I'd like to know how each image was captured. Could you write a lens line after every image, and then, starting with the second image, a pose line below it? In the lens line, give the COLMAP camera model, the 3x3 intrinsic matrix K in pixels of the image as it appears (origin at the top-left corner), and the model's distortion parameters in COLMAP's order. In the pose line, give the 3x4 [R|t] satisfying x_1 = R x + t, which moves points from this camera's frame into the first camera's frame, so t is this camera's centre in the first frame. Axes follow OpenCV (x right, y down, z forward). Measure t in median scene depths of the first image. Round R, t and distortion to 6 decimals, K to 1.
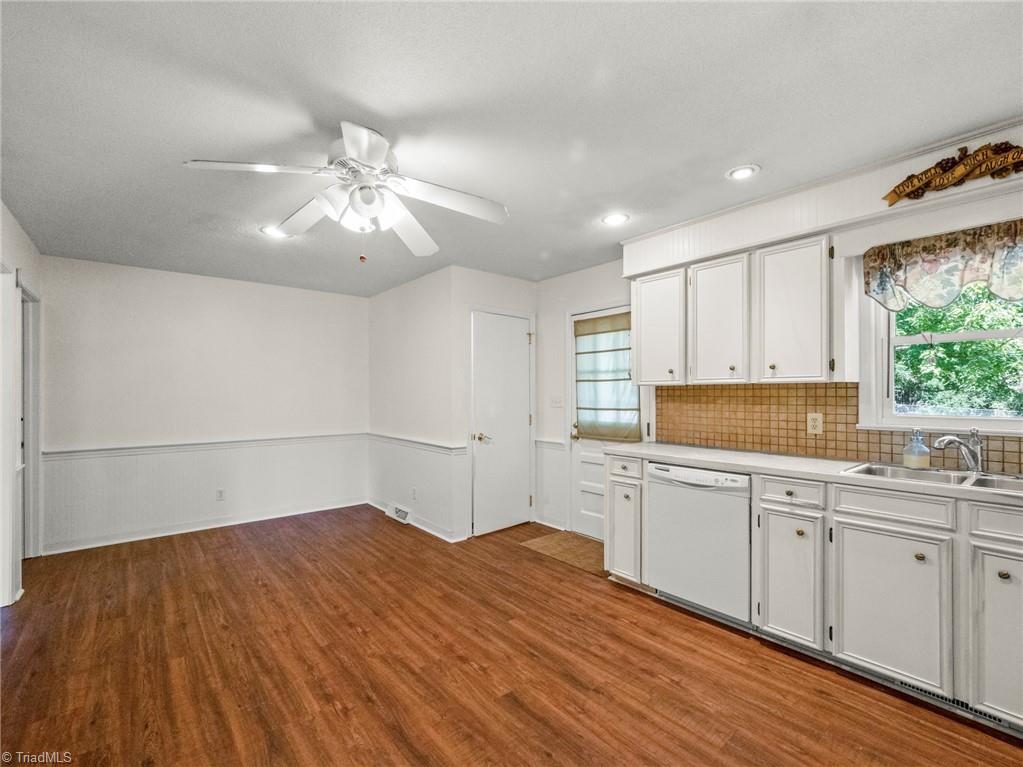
lens RADIAL K [[445.7, 0, 497.1], [0, 445.7, 393.3], [0, 0, 1]] dist [0.010958, -0.000503]
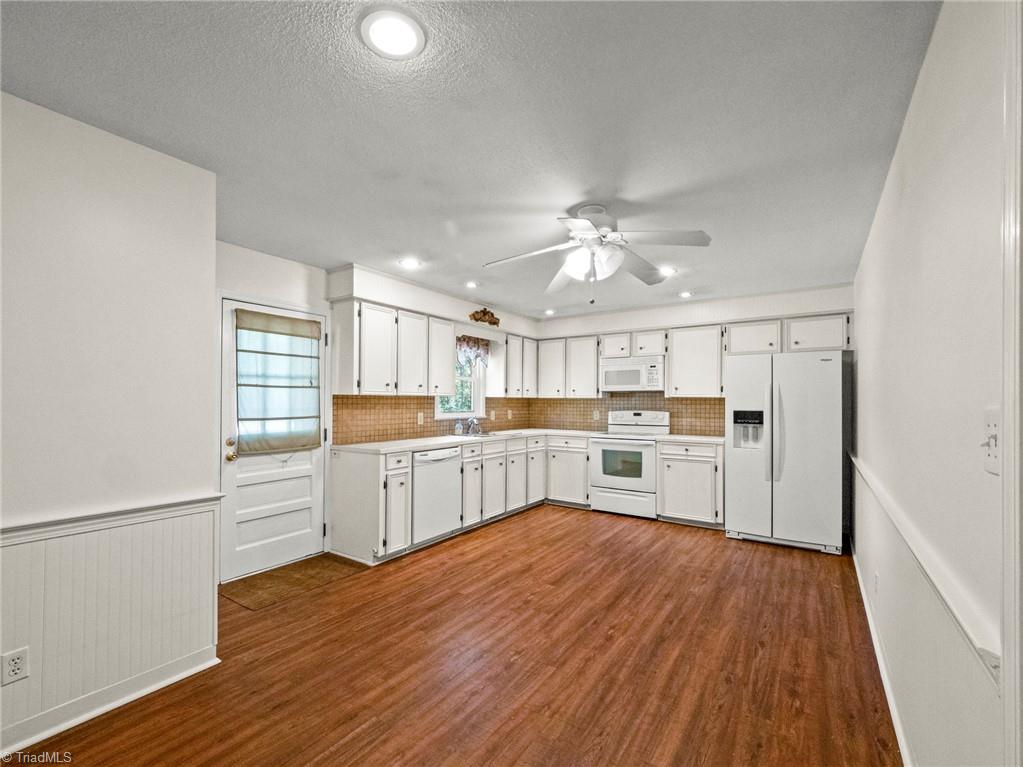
lens RADIAL K [[445.7, 0, 503.5], [0, 445.7, 400.8], [0, 0, 1]] dist [0.010958, -0.000503]
pose [[-0.269661, 0.003928, 0.962947, -1.101517], [-0.002231, 0.999986, -0.004704, 0.004063], [-0.962953, -0.003417, -0.269649, 1.178124]]
